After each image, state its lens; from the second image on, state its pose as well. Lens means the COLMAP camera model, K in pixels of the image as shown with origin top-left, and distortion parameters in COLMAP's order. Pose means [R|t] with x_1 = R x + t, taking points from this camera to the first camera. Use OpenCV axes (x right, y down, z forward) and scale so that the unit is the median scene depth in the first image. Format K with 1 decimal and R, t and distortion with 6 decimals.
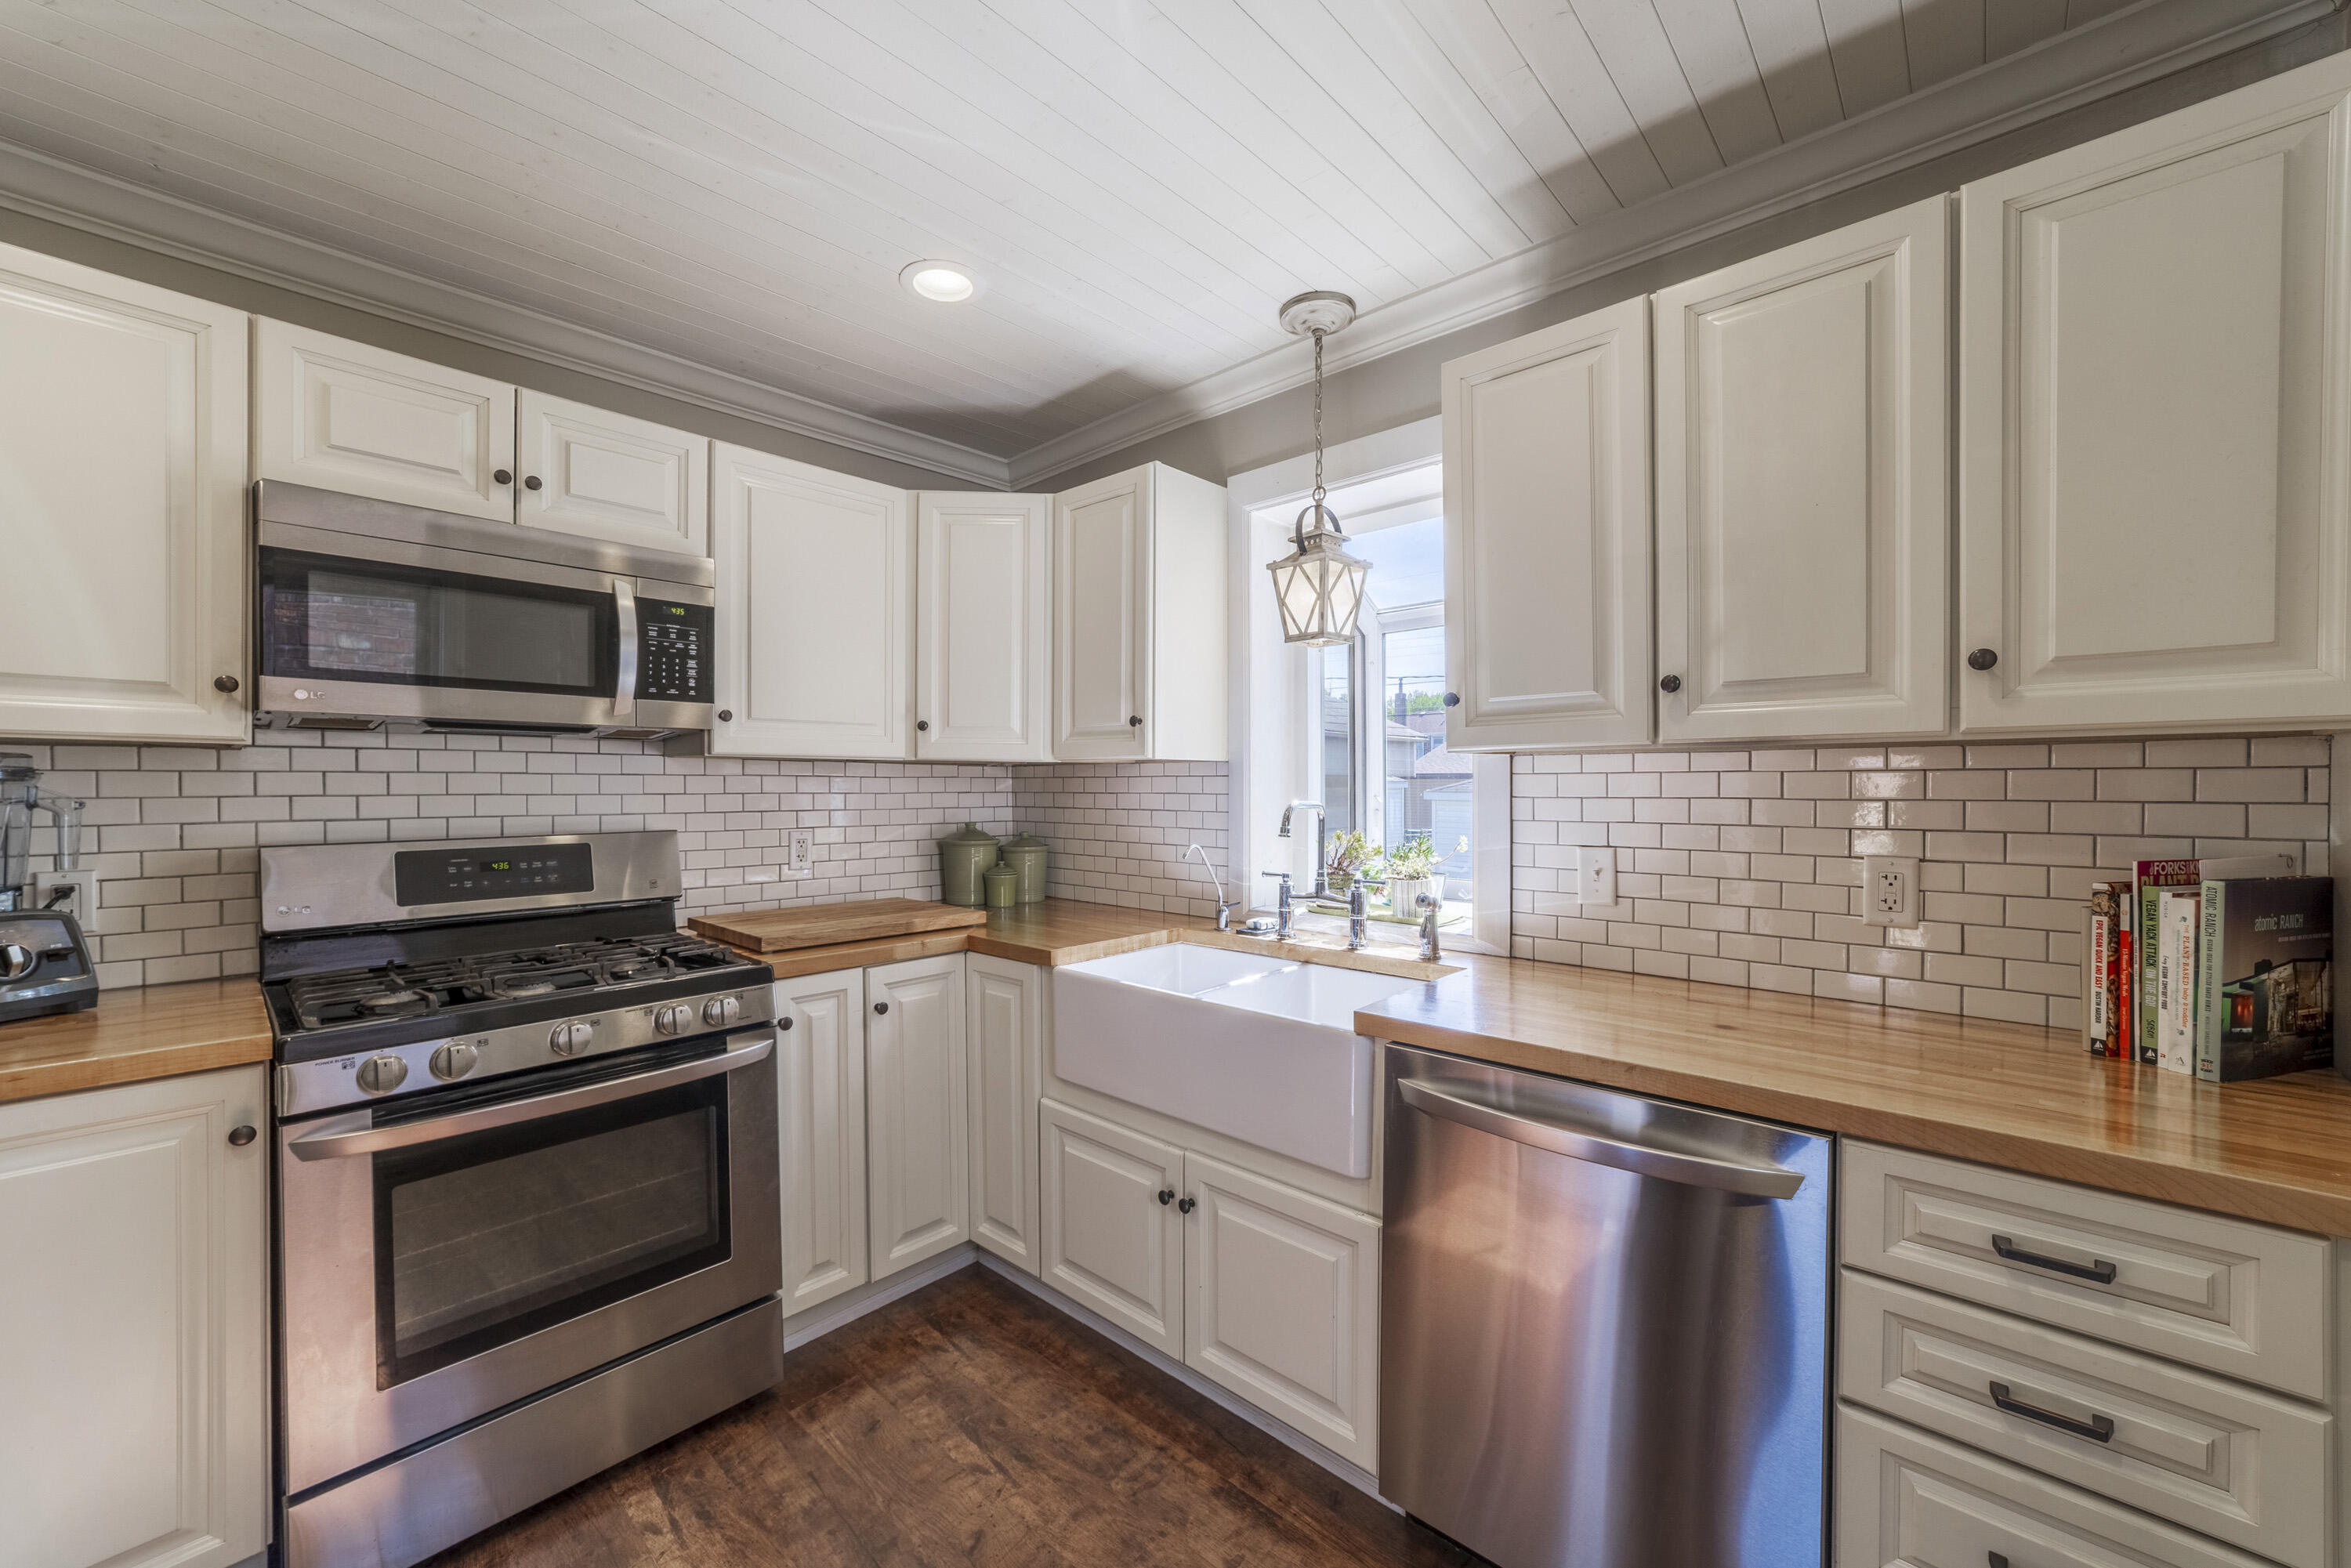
lens RADIAL K [[904.9, 0, 1164.8], [0, 904.9, 785.1], [0, 0, 1]] dist [-0.003966, 0.001416]
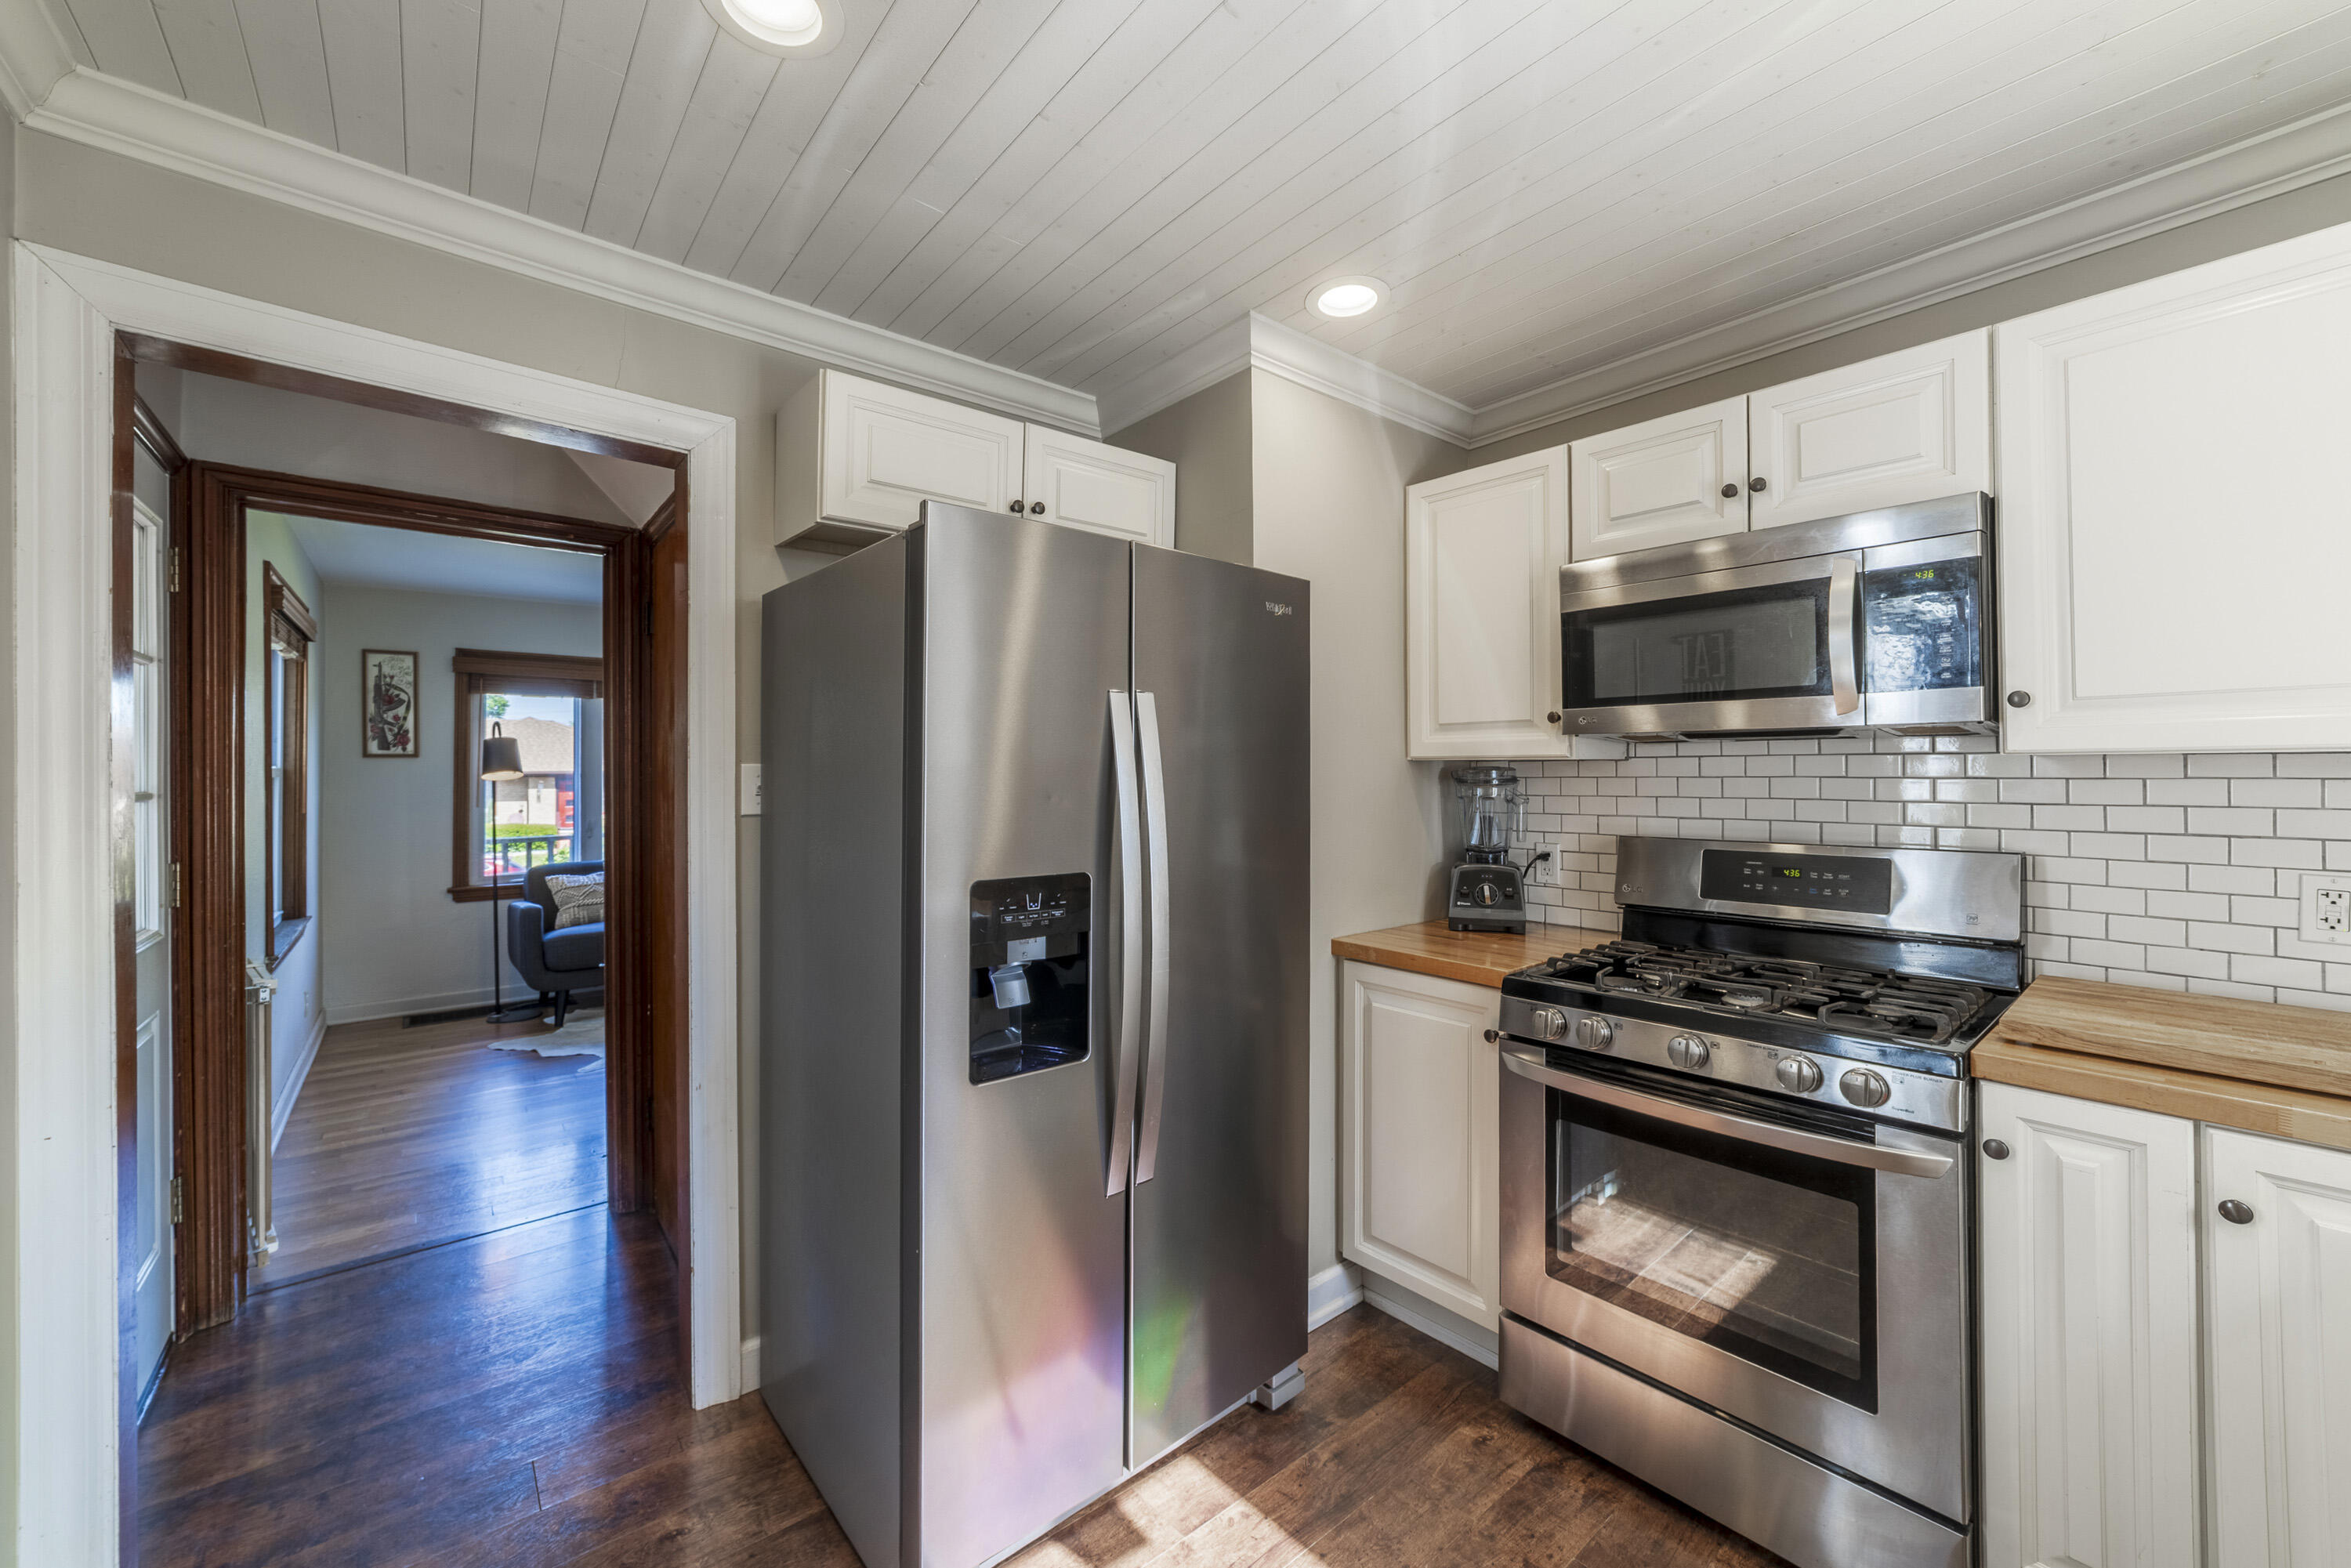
lens RADIAL K [[904.9, 0, 1178.3], [0, 904.9, 763.7], [0, 0, 1]] dist [-0.003966, 0.001416]
pose [[-0.108714, -0.009563, -0.994027, 0.302268], [0.004380, 0.999939, -0.010098, -0.021520], [0.994063, -0.005452, -0.108665, 0.425352]]
